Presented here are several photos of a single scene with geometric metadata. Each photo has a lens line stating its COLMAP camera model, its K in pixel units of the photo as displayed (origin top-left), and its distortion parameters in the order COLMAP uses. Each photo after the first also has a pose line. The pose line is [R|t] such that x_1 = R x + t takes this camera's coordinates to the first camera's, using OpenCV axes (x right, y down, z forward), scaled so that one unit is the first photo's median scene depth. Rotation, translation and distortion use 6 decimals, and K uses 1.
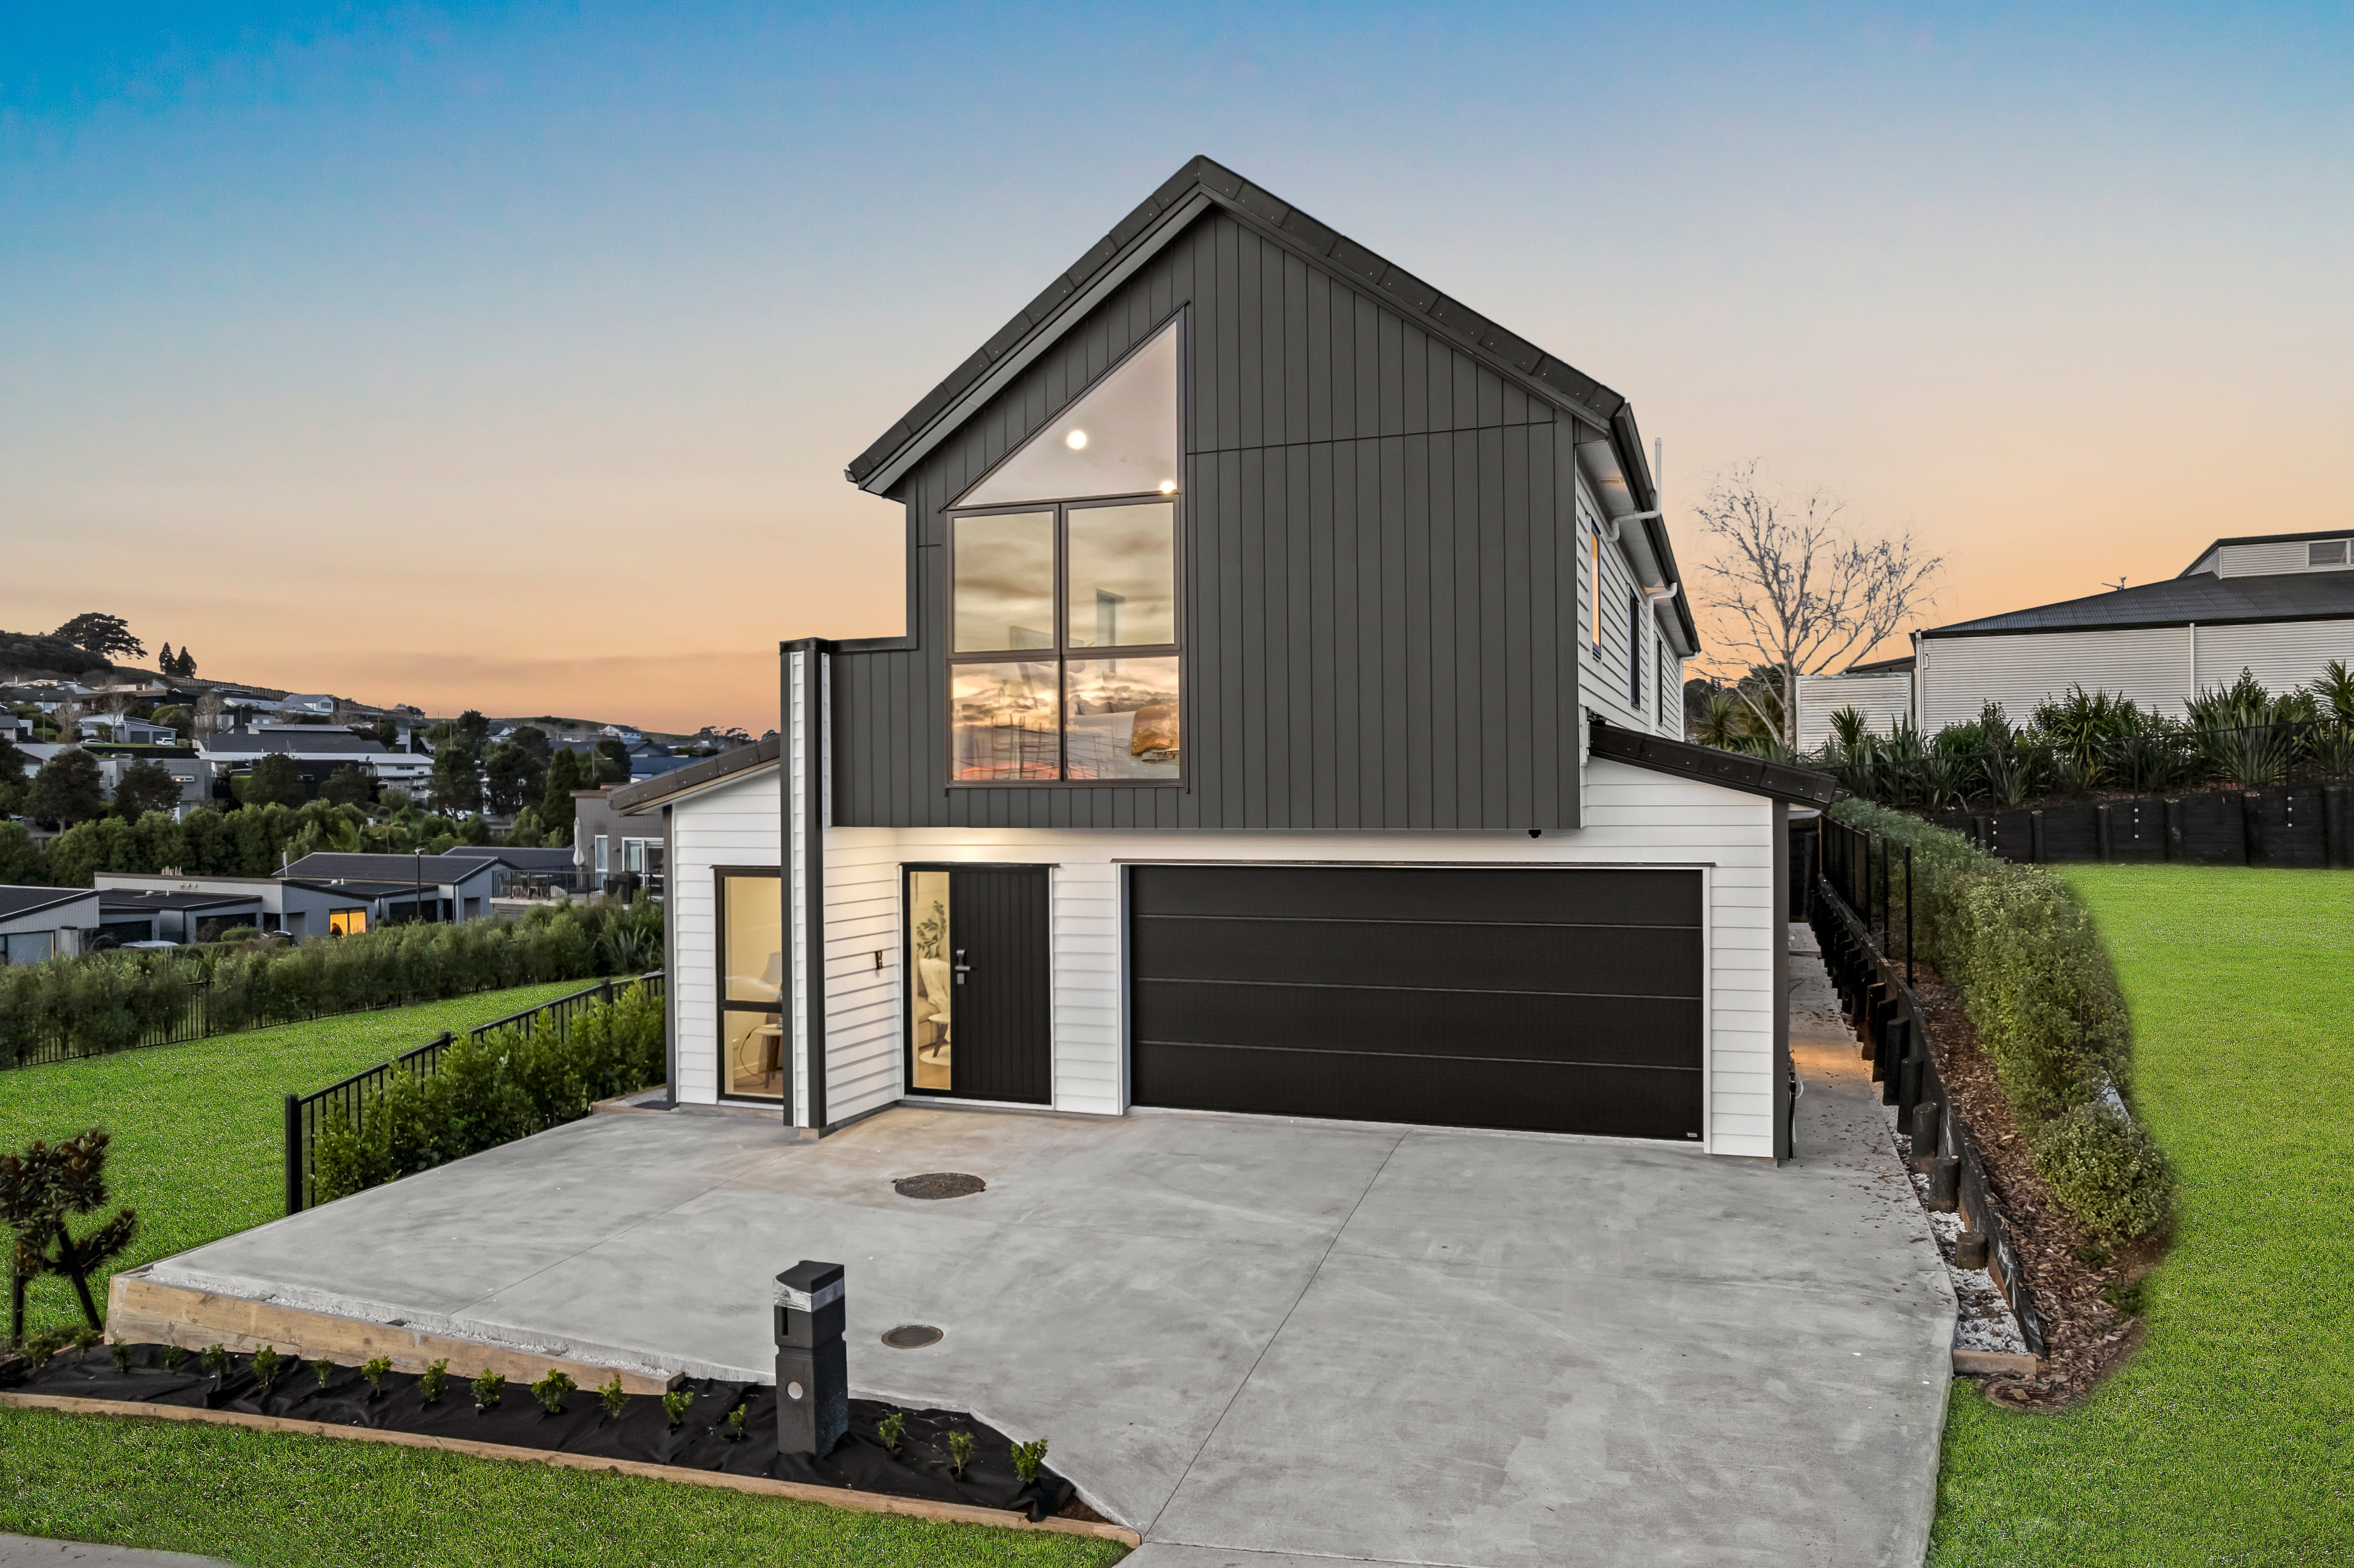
lens RADIAL K [[1516.5, 0, 1177.0], [0, 1516.5, 784.0], [0, 0, 1]] dist [-0.088572, 0.082813]
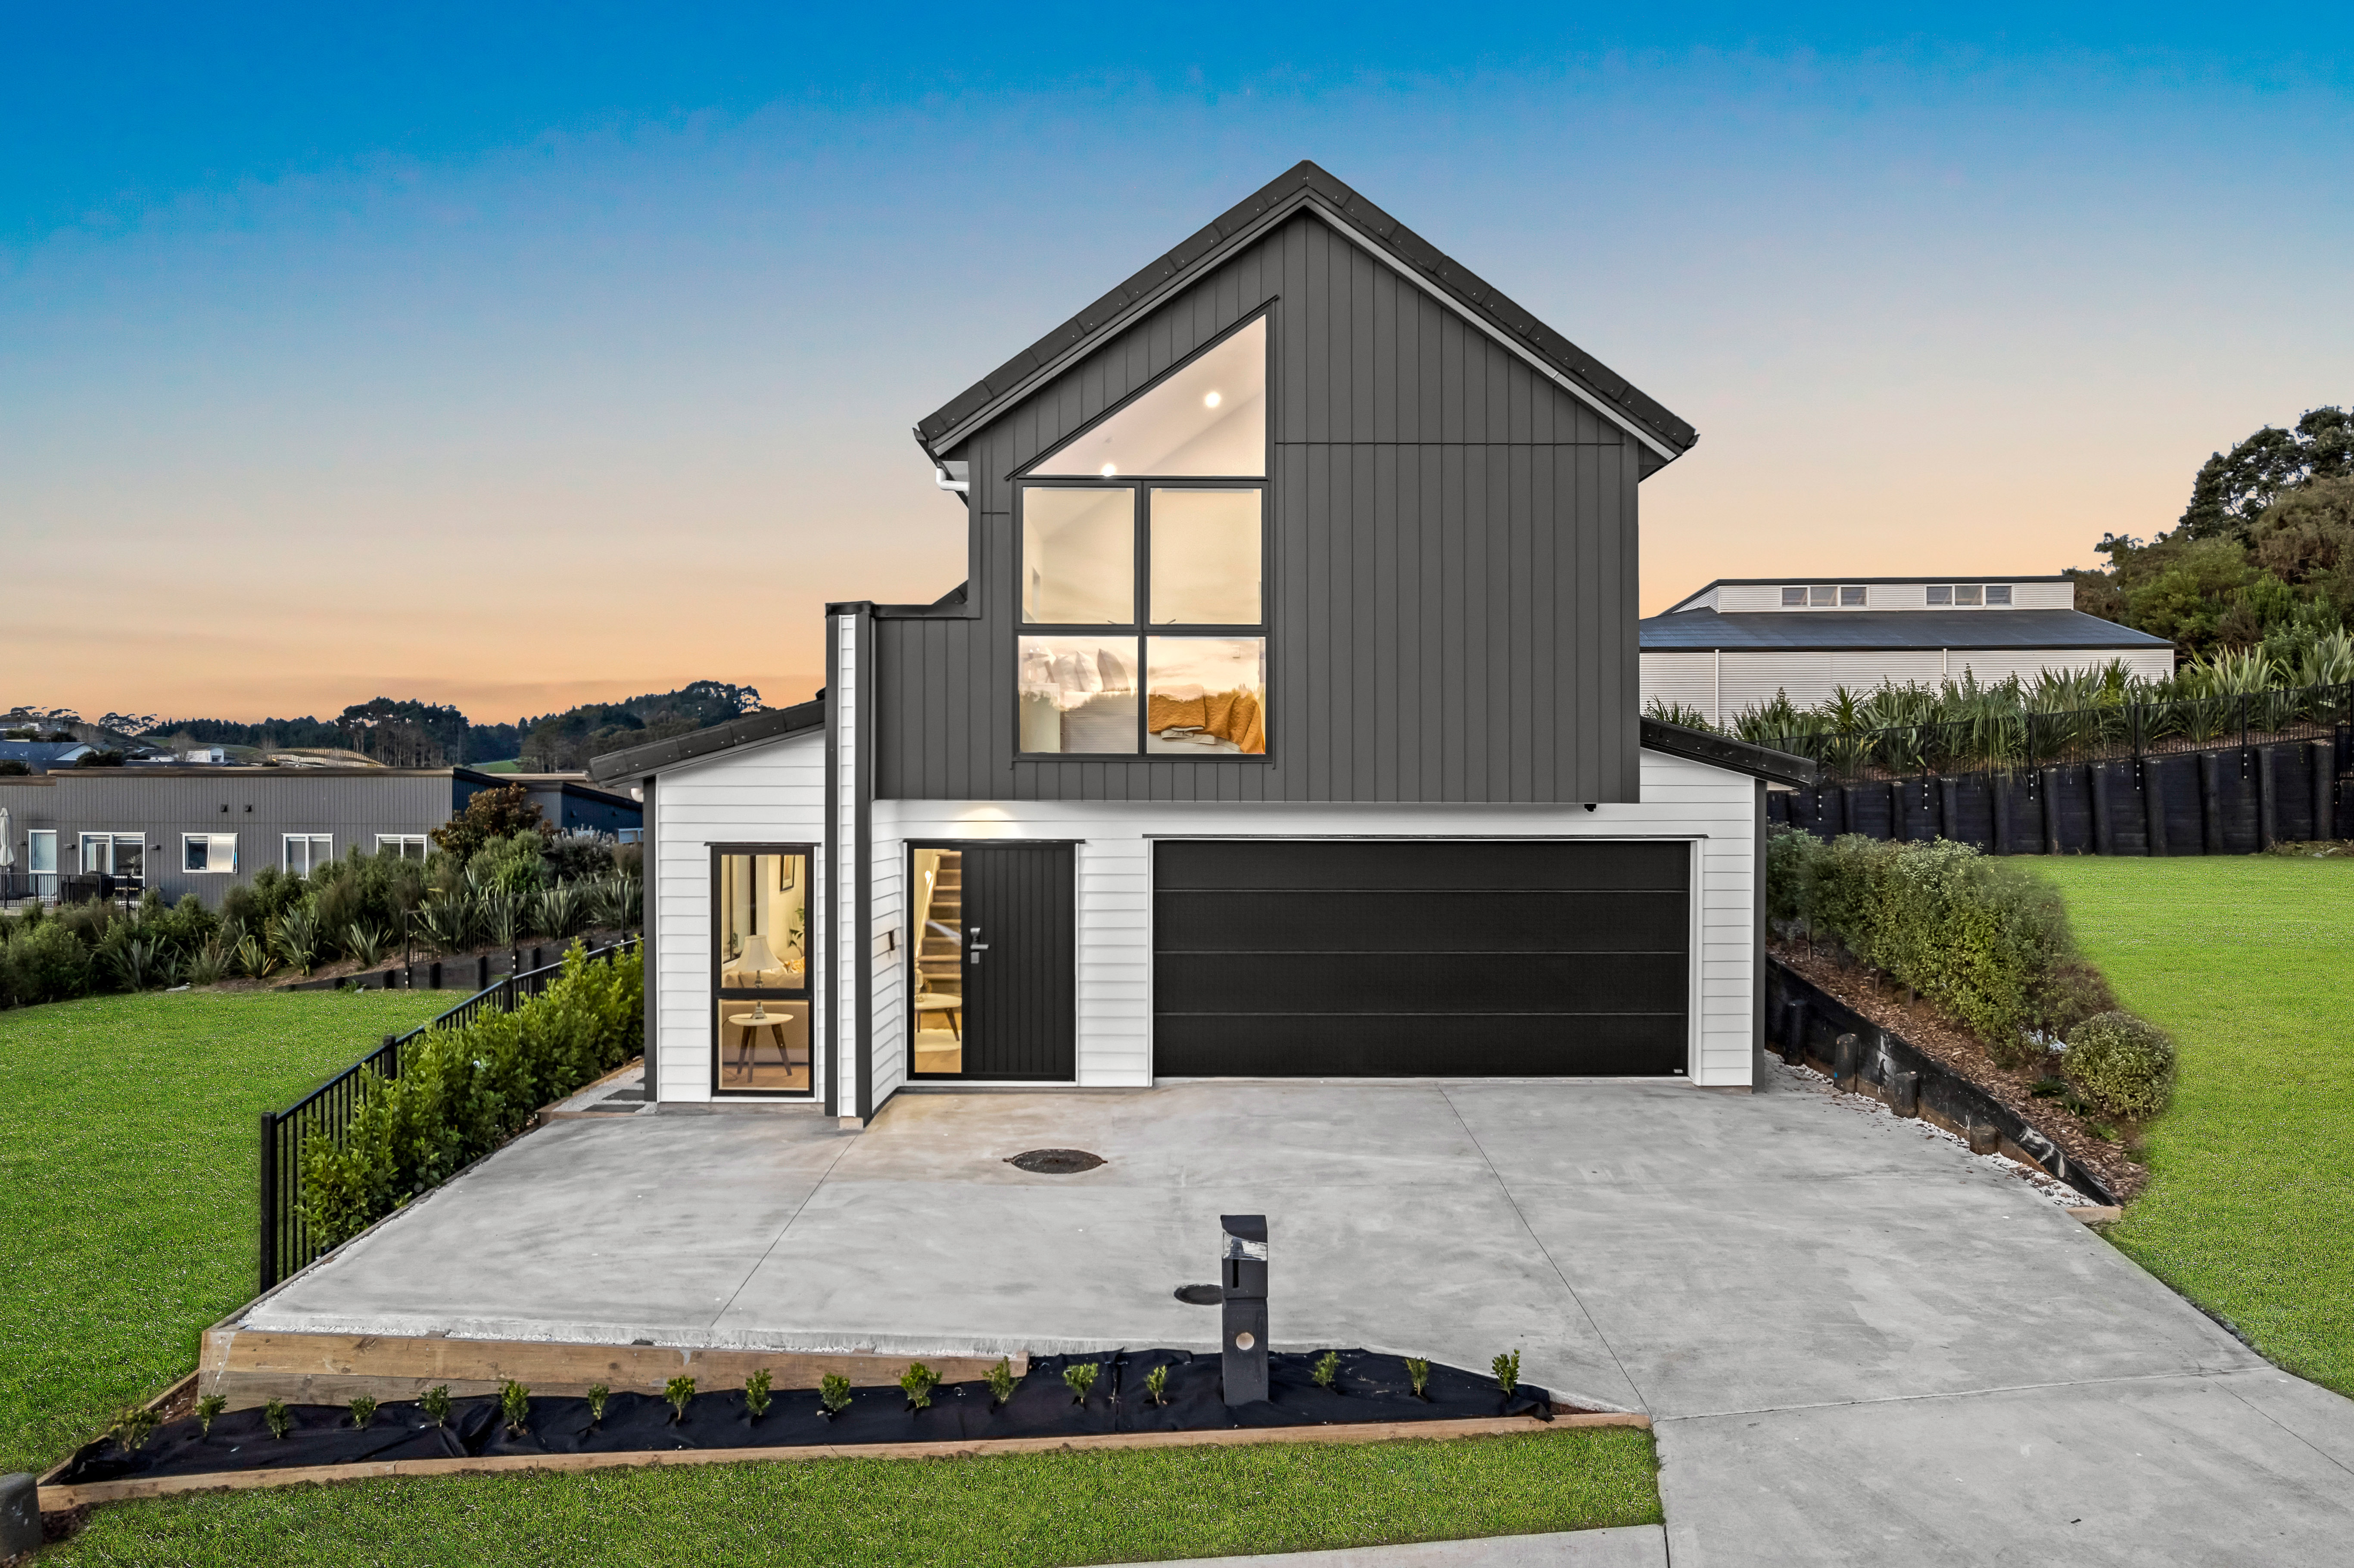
lens RADIAL K [[1531.2, 0, 1177.0], [0, 1531.2, 784.0], [0, 0, 1]] dist [-0.087797, 0.084044]
pose [[0.942165, 0.011345, 0.334957, -0.411038], [-0.011358, 0.999934, -0.001923, 0.019735], [-0.334956, -0.001993, 0.942232, 0.030932]]
